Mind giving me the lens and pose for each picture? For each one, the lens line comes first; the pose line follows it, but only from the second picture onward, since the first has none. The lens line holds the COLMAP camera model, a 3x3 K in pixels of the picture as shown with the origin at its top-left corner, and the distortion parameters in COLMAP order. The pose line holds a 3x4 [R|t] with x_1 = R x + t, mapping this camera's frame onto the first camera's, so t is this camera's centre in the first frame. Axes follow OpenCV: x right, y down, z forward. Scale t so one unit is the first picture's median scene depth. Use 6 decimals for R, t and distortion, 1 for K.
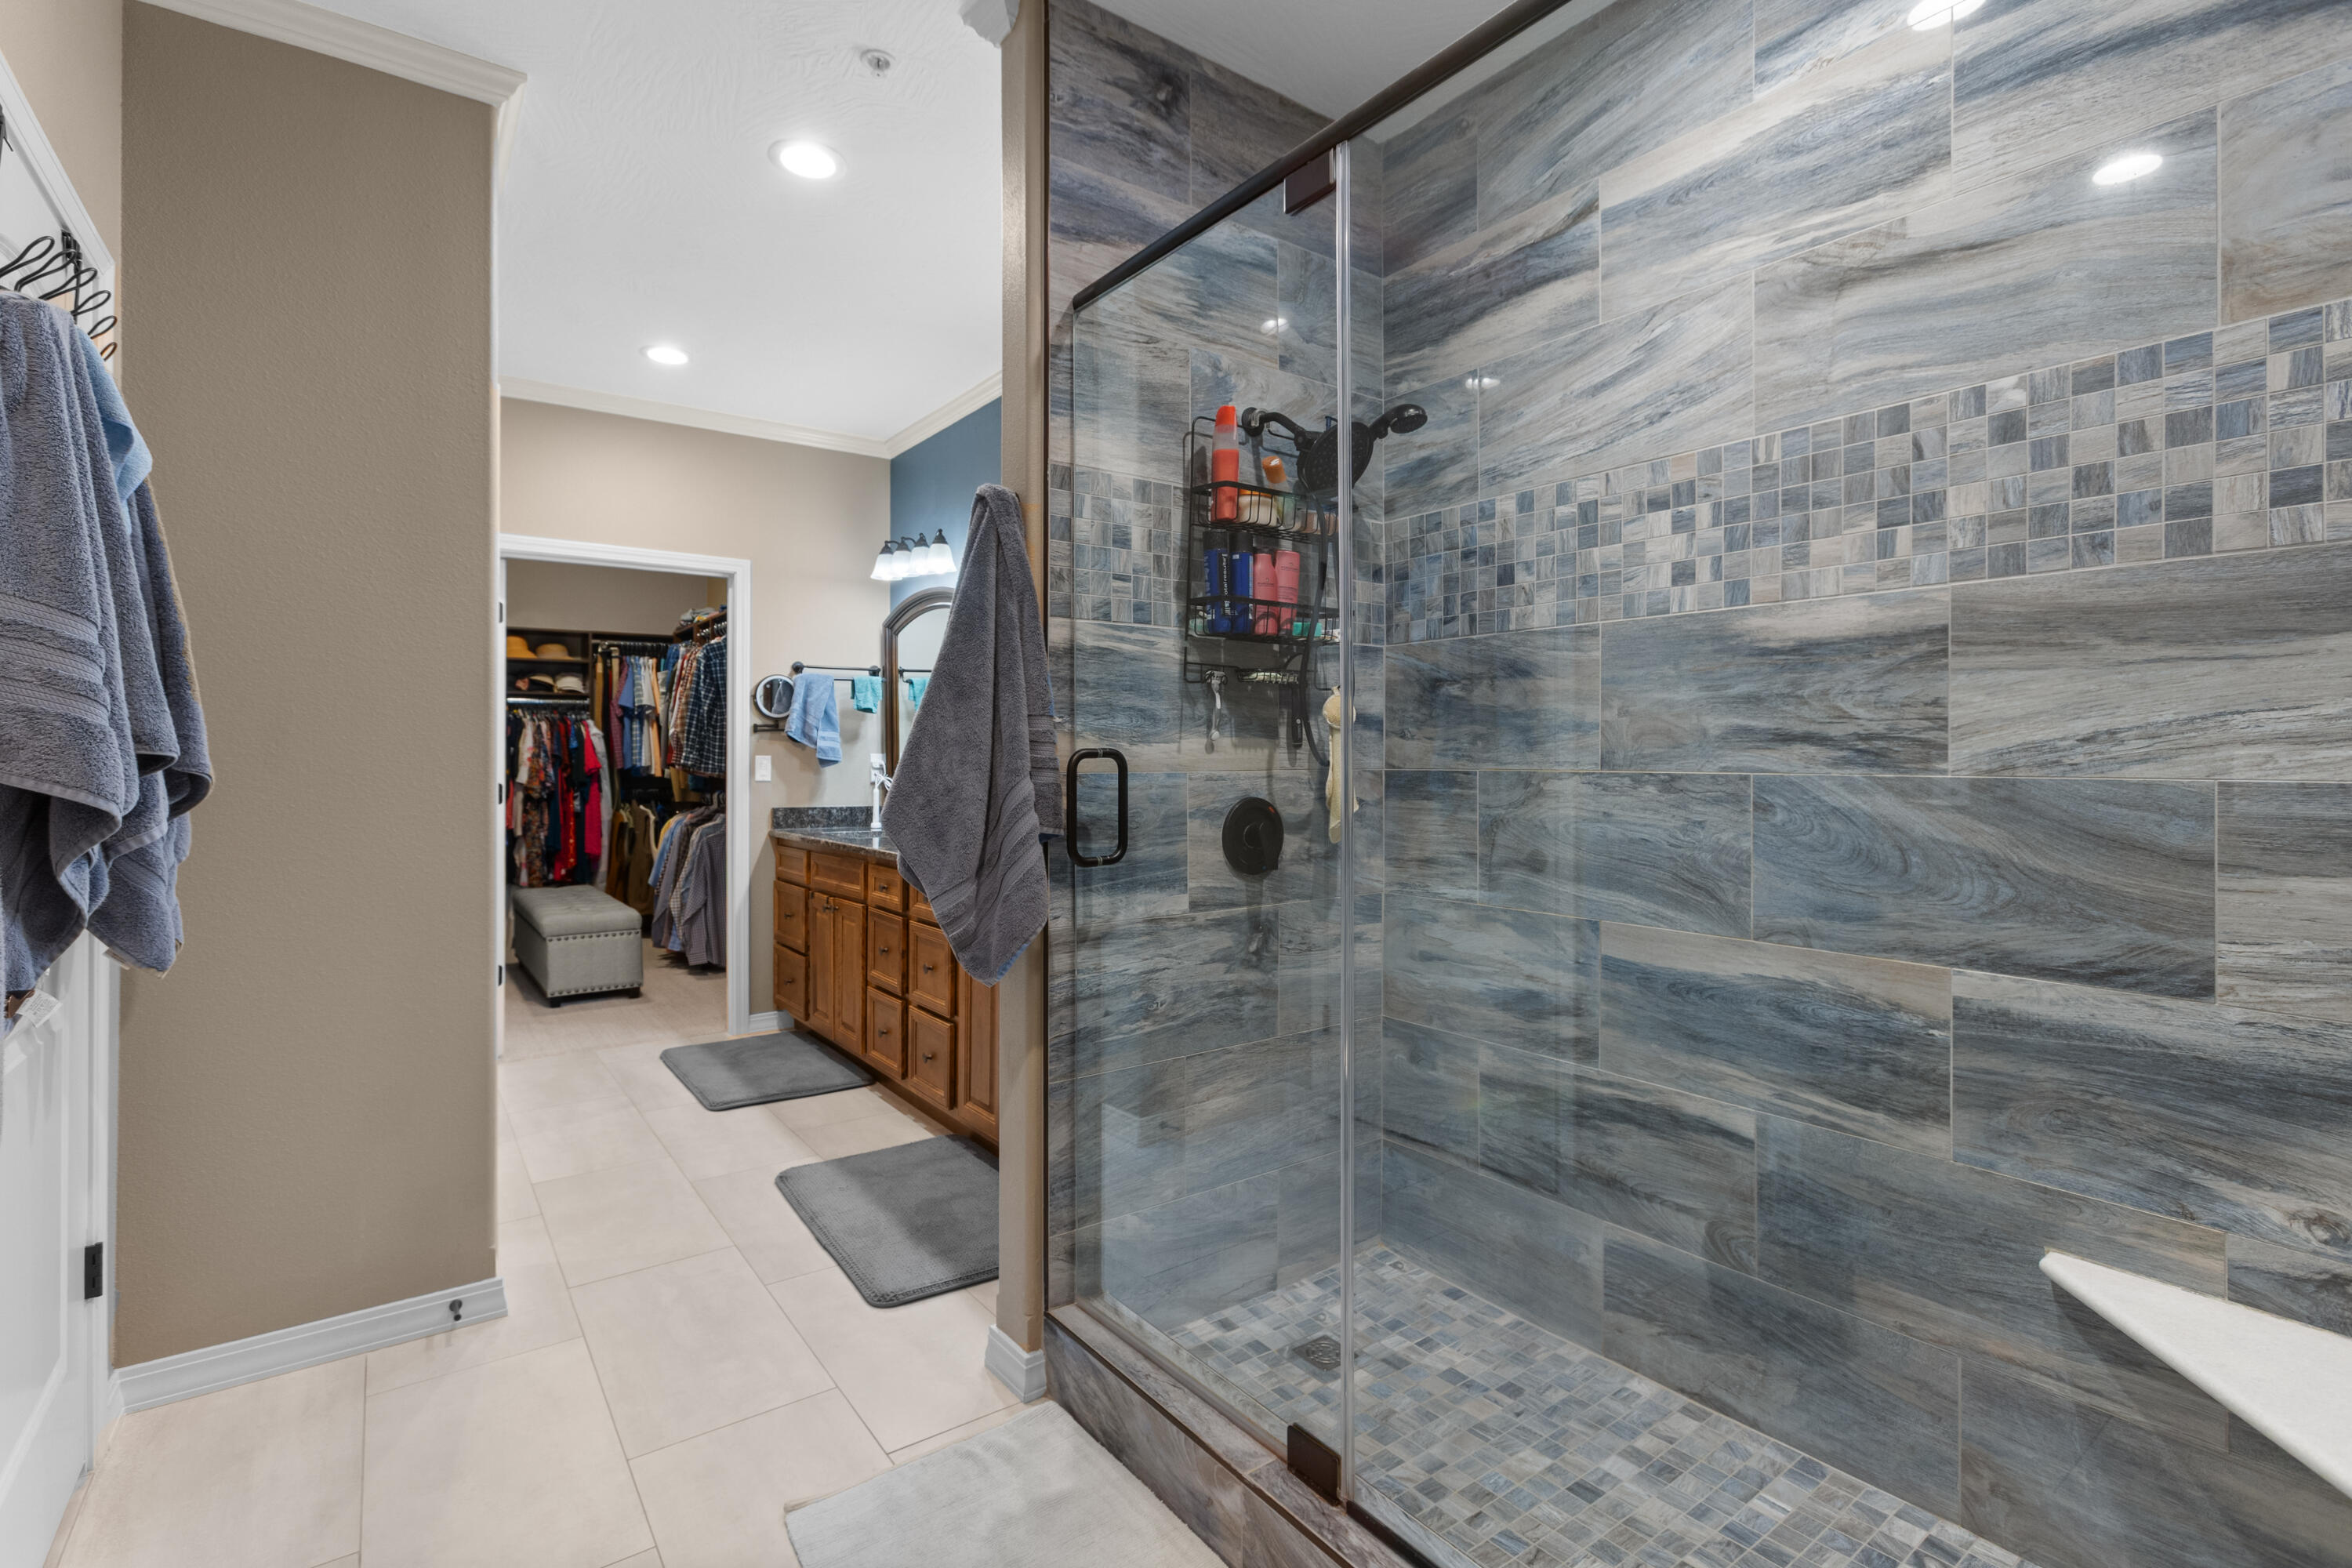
lens RADIAL K [[1080.0, 0, 1158.7], [0, 1080.0, 750.7], [0, 0, 1]] dist [-0.009450, 0.002726]
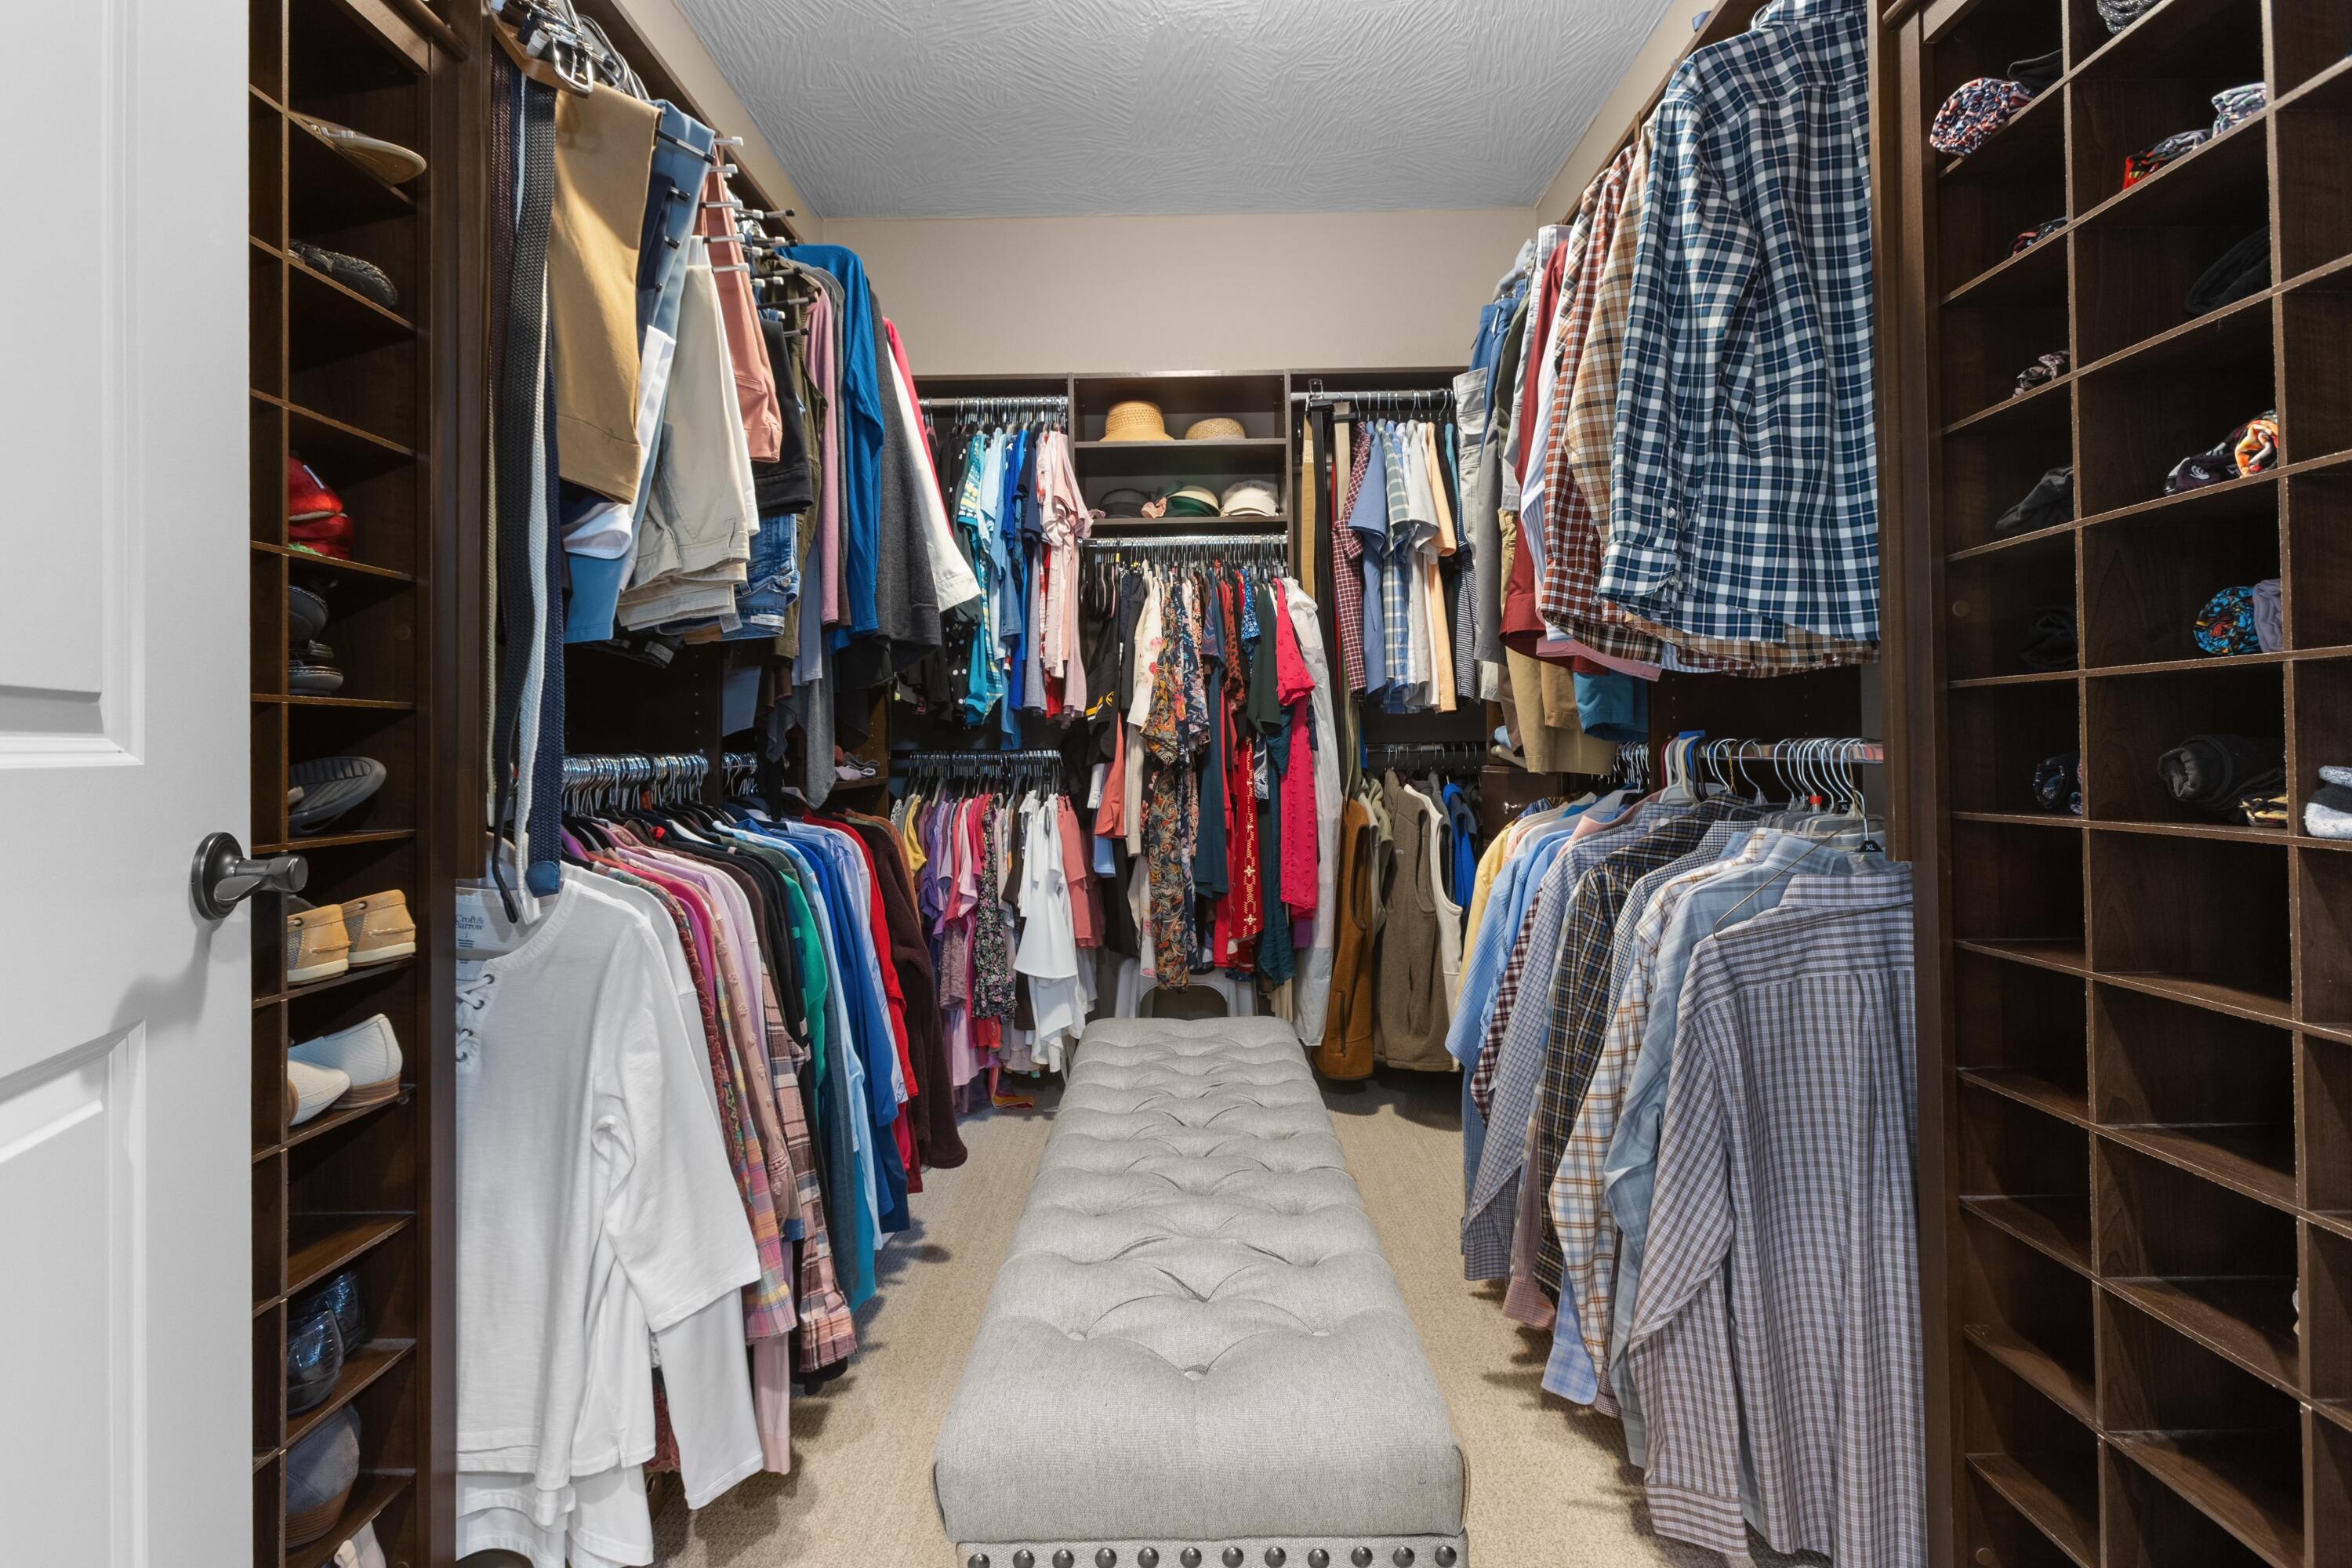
lens RADIAL K [[1080.0, 0, 1170.9], [0, 1080.0, 723.2], [0, 0, 1]] dist [-0.009450, 0.002726]
pose [[0.800158, -0.020422, -0.599442, -0.377363], [0.014983, 0.999789, -0.014061, 0.039298], [0.599603, 0.002269, 0.800295, 0.763438]]
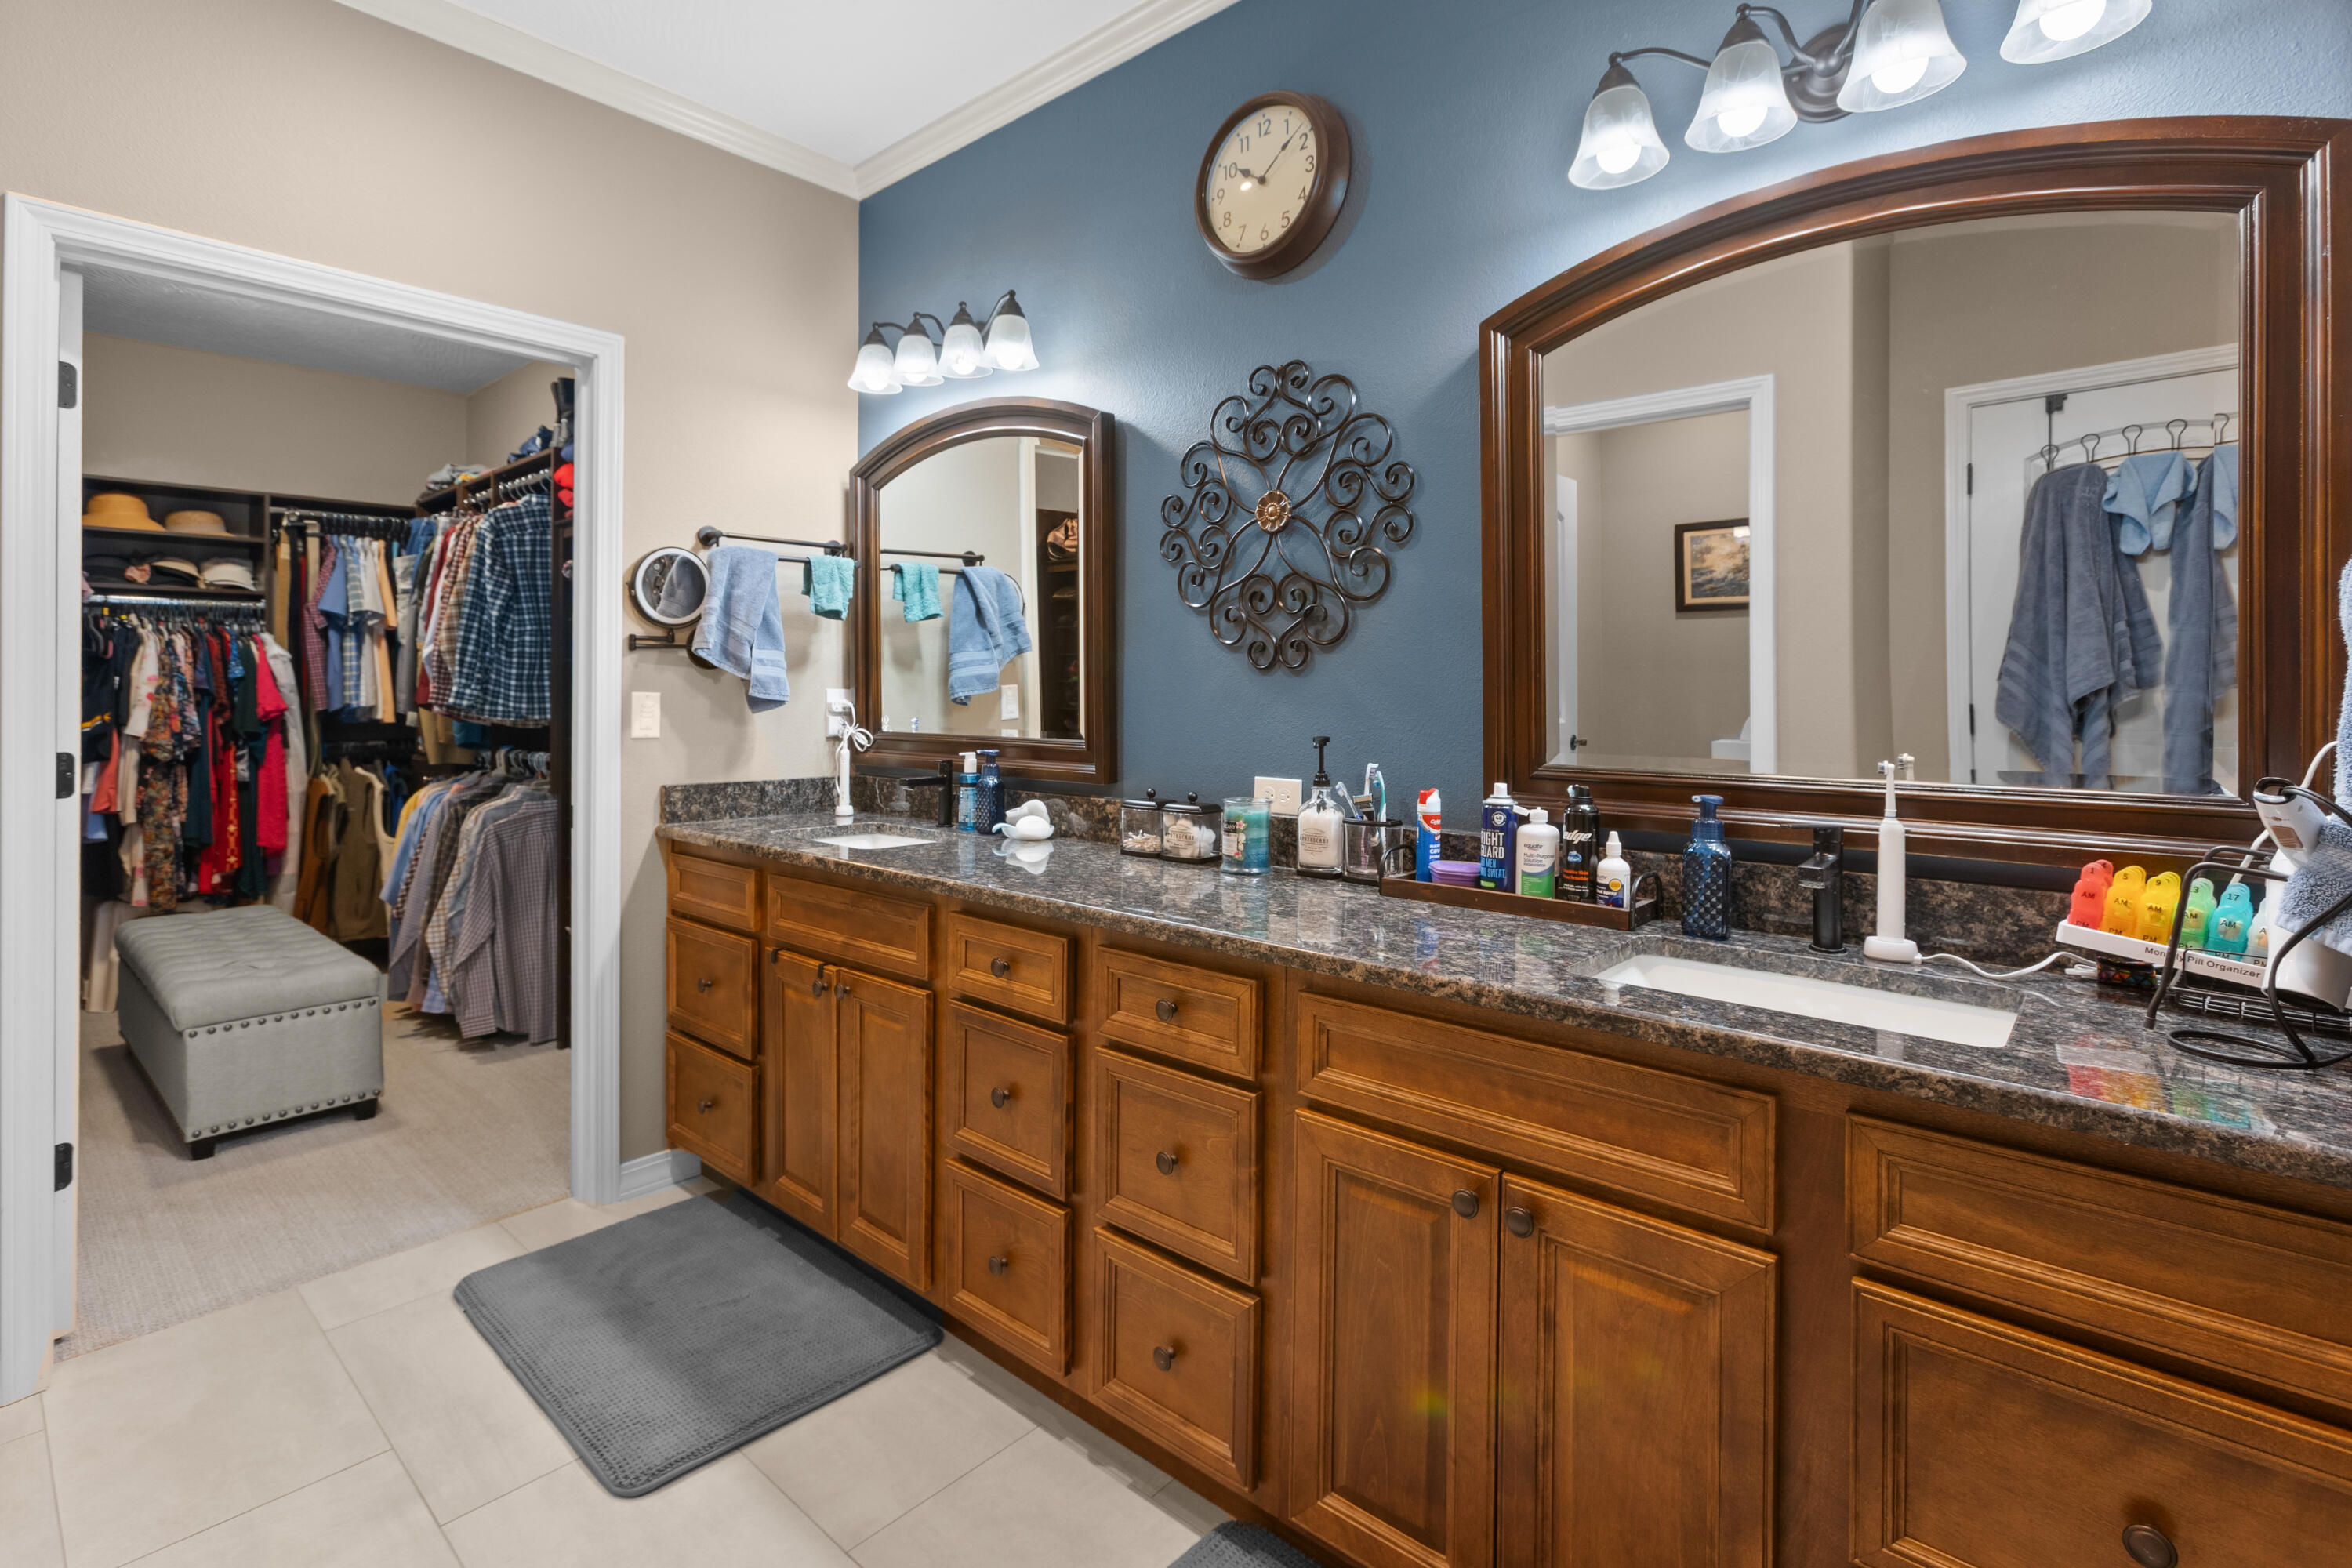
lens RADIAL K [[1080.0, 0, 1182.6], [0, 1080.0, 683.2], [0, 0, 1]] dist [-0.009450, 0.002726]
pose [[0.973294, 0.002232, 0.229549, -0.180318], [-0.002103, 0.999997, -0.000805, -0.000121], [-0.229551, 0.000301, 0.973297, 0.318295]]
